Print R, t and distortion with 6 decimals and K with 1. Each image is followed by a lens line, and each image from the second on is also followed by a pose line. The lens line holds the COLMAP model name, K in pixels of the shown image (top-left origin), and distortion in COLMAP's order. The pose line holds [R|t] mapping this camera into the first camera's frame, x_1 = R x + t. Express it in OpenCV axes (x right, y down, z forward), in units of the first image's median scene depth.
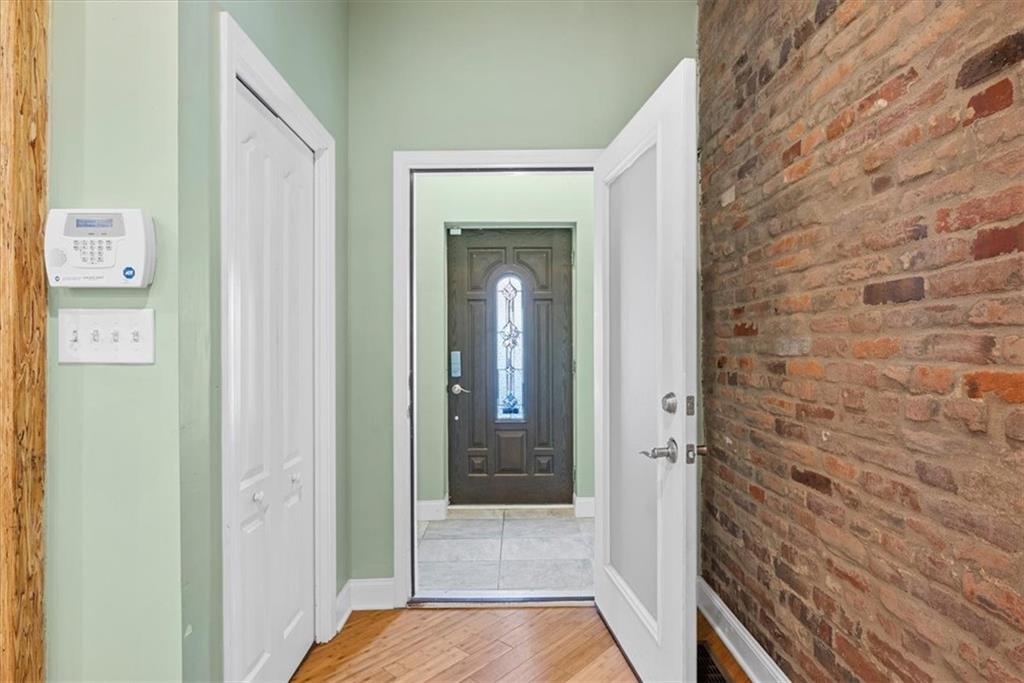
lens RADIAL K [[546.3, 0, 507.6], [0, 546.3, 345.8], [0, 0, 1]] dist [-0.004331, 0.002514]
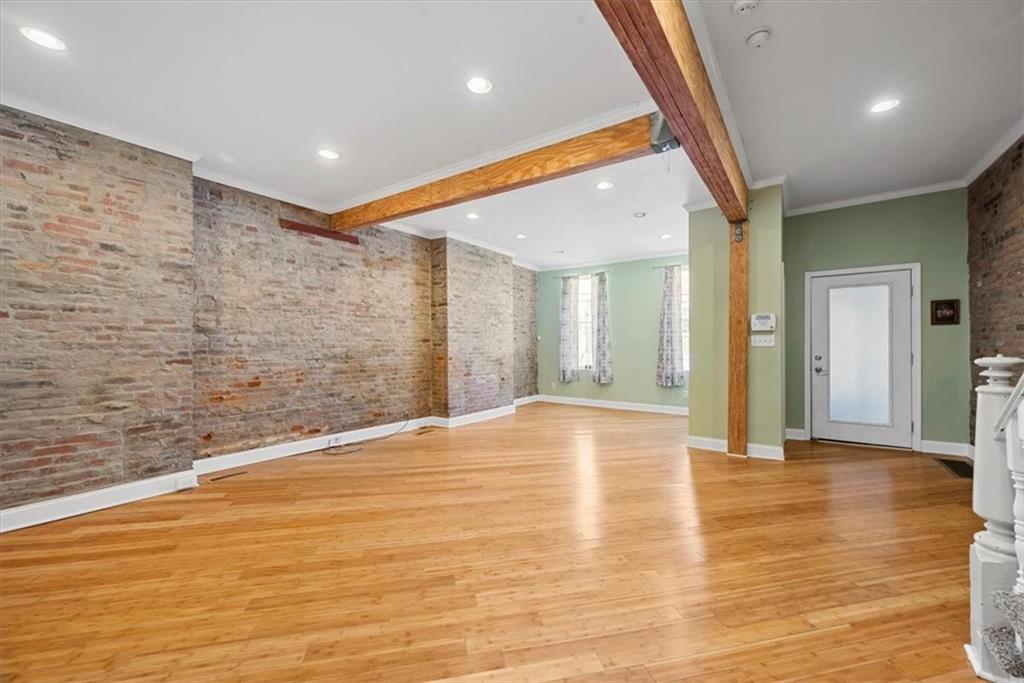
lens RADIAL K [[404.7, 0, 520.9], [0, 404.7, 343.9], [0, 0, 1]] dist [-0.003493, 0.001871]
pose [[0.816637, 0.000854, -0.577151, -0.341601], [-0.003676, 0.999986, -0.003722, 0.023559], [0.577140, 0.005161, 0.816629, -2.416201]]
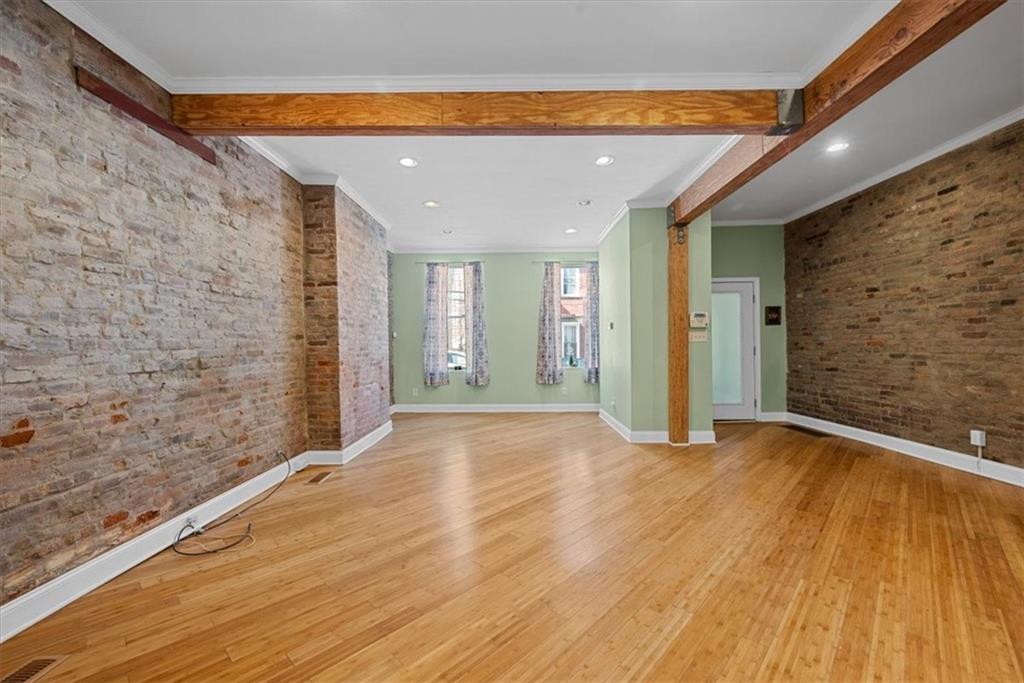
lens RADIAL K [[417.6, 0, 514.6], [0, 417.6, 342.1], [0, 0, 1]] dist [-0.002674, 0.000340]
pose [[0.999727, -0.006394, -0.022460, -1.889388], [0.006278, 0.999967, -0.005225, 0.034394], [0.022493, 0.005082, 0.999734, -2.363942]]
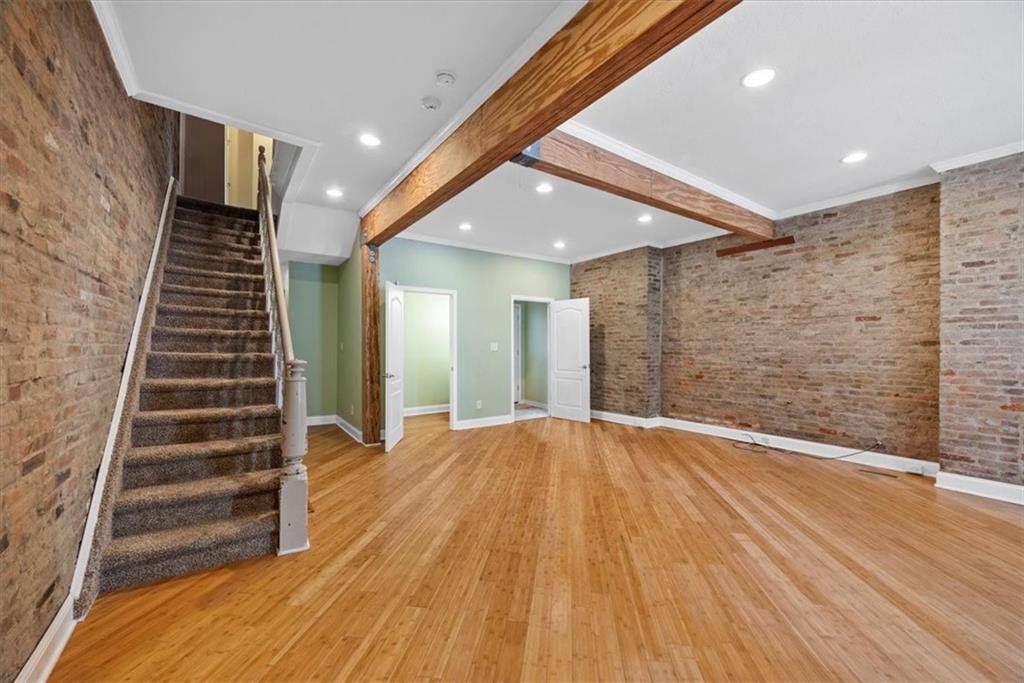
lens RADIAL K [[404.7, 0, 509.3], [0, 404.7, 343.2], [0, 0, 1]] dist [-0.003493, 0.001871]
pose [[-0.828236, -0.000059, -0.560379, 0.220500], [0.002106, 0.999993, -0.003218, -0.015035], [0.560375, -0.003846, -0.828230, 0.785783]]
